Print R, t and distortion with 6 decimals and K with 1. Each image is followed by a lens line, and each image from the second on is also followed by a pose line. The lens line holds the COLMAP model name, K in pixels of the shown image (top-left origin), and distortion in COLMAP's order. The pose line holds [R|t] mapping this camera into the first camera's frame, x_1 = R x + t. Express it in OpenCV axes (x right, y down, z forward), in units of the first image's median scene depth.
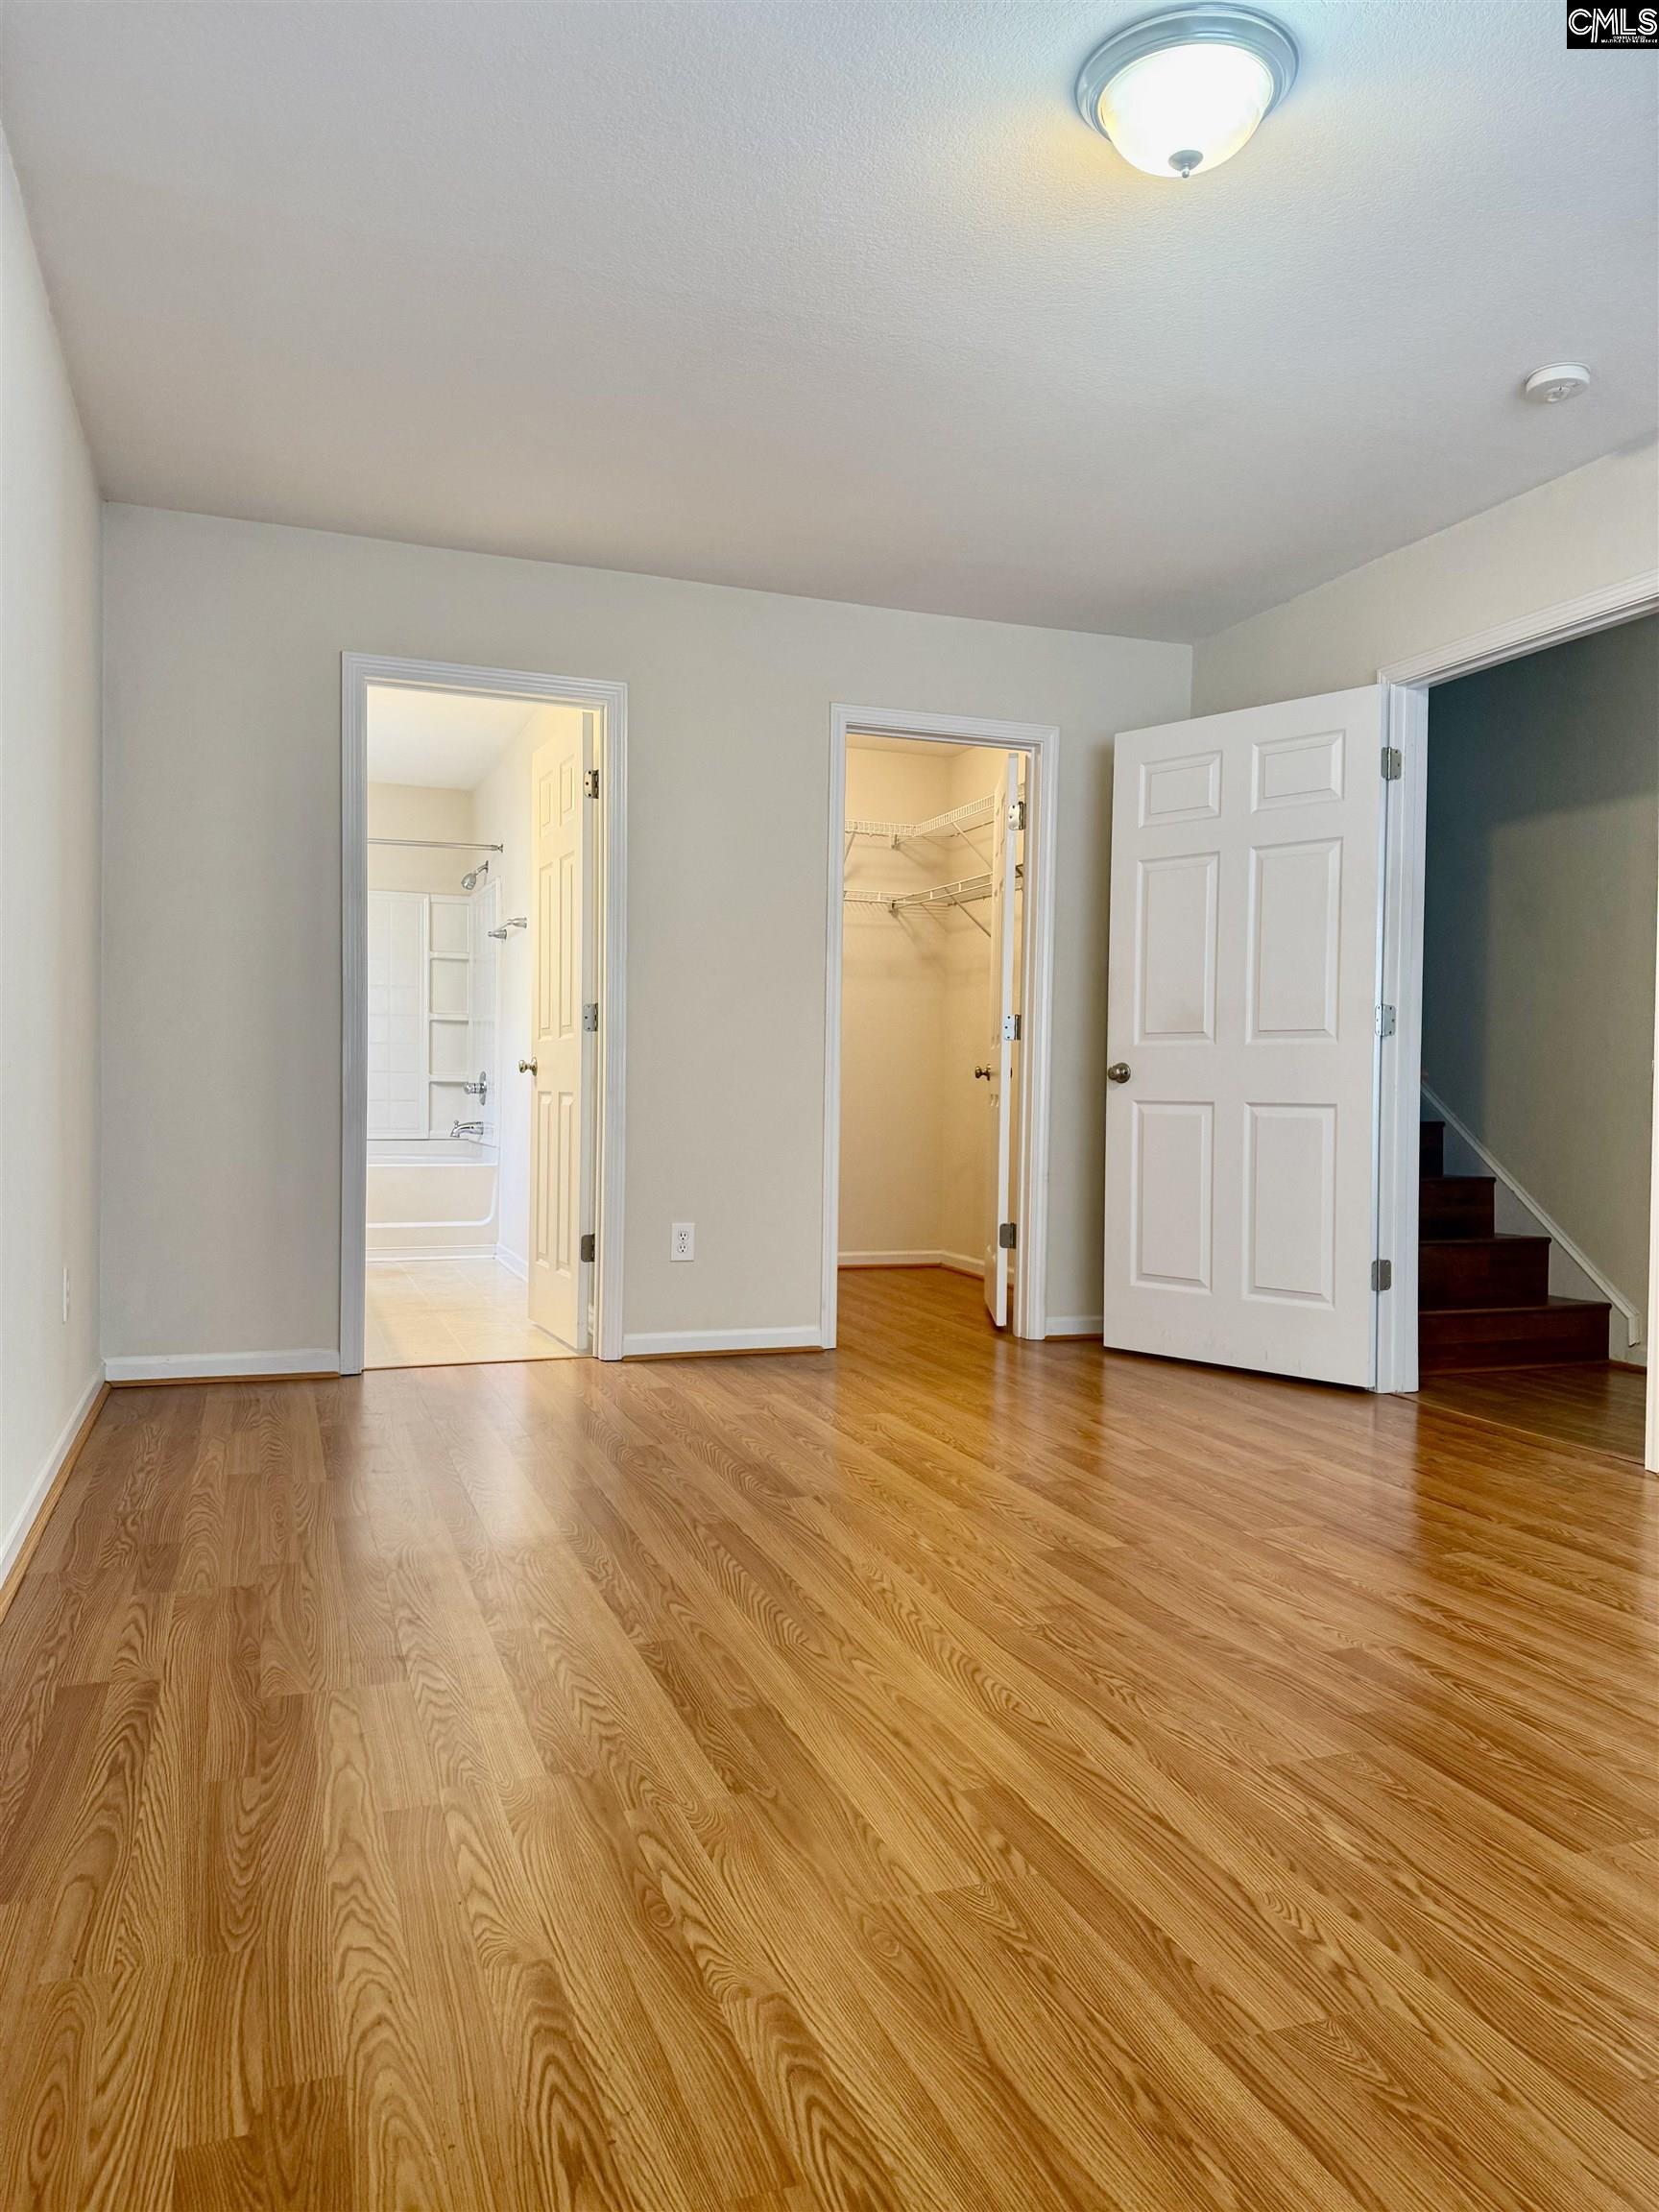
lens RADIAL K [[1504.6, 0, 829.5], [0, 1504.6, 1106.0], [0, 0, 1]] dist [0.006708, 0.000293]
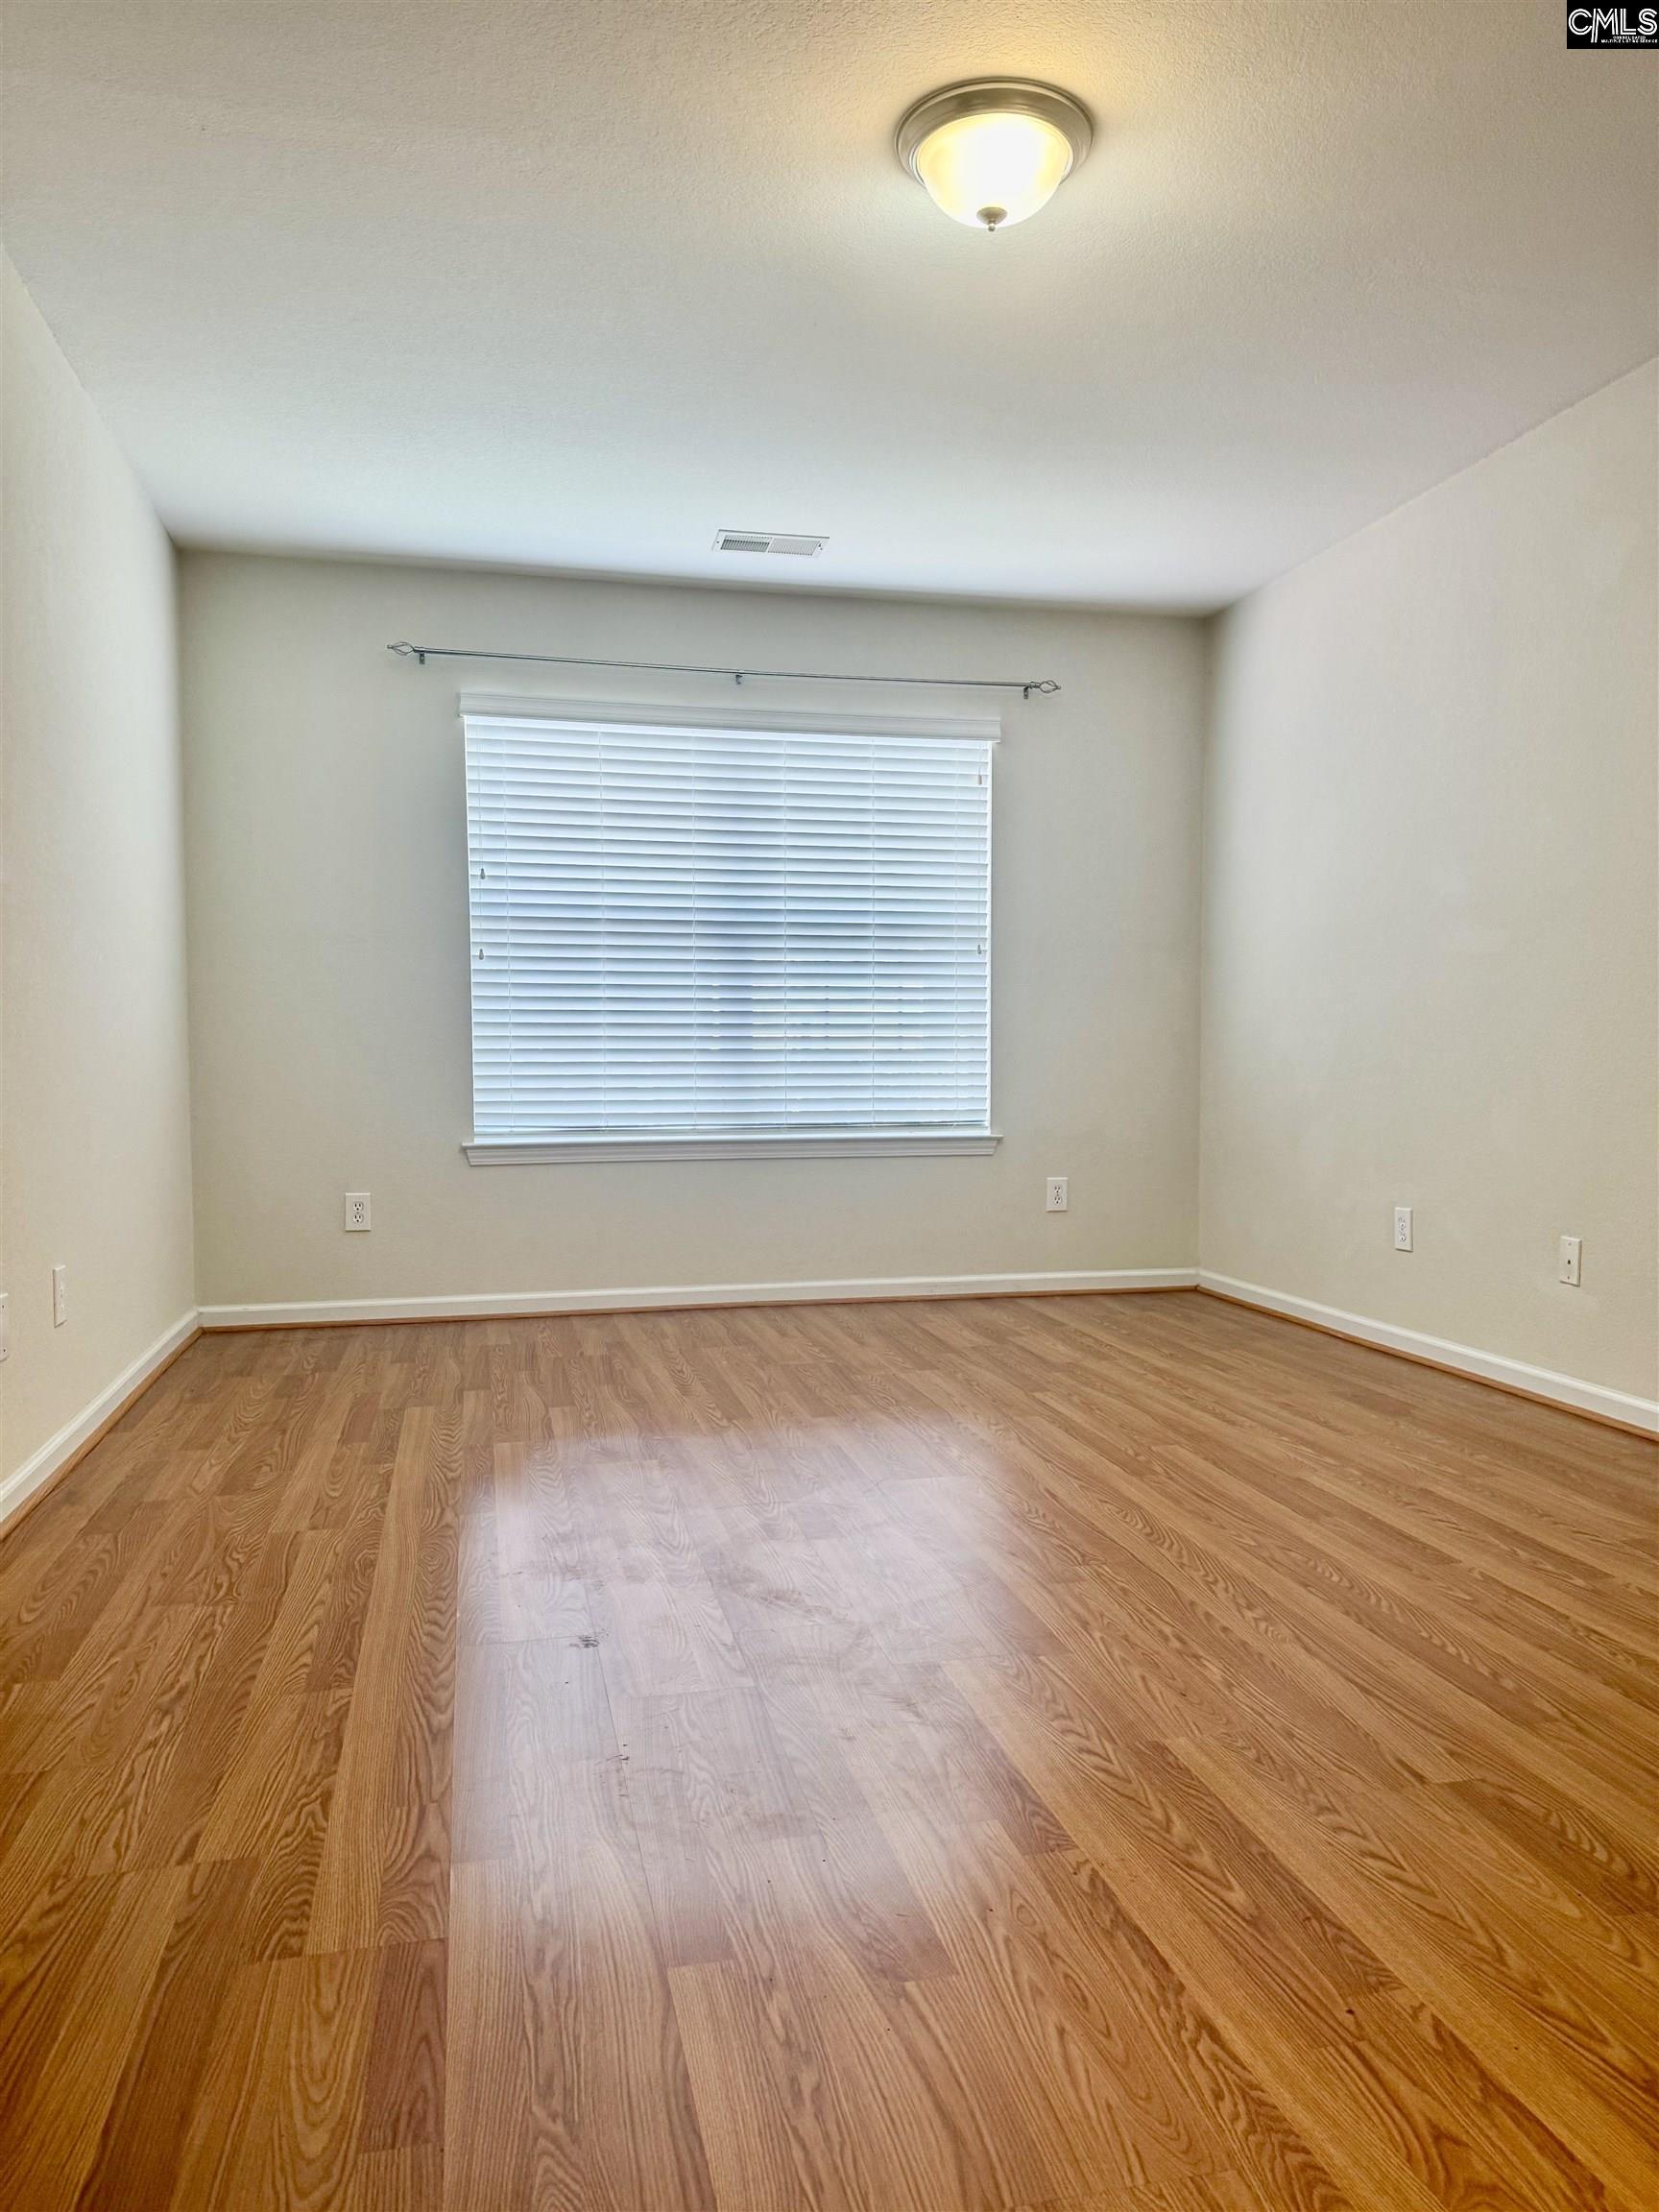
lens RADIAL K [[1504.6, 0, 829.5], [0, 1504.6, 1106.0], [0, 0, 1]] dist [0.006708, 0.000293]
pose [[-0.991616, -0.020040, 0.127657, 0.175185], [-0.012662, 0.998216, 0.058347, -0.032397], [-0.128598, 0.056241, -0.990101, 1.889371]]
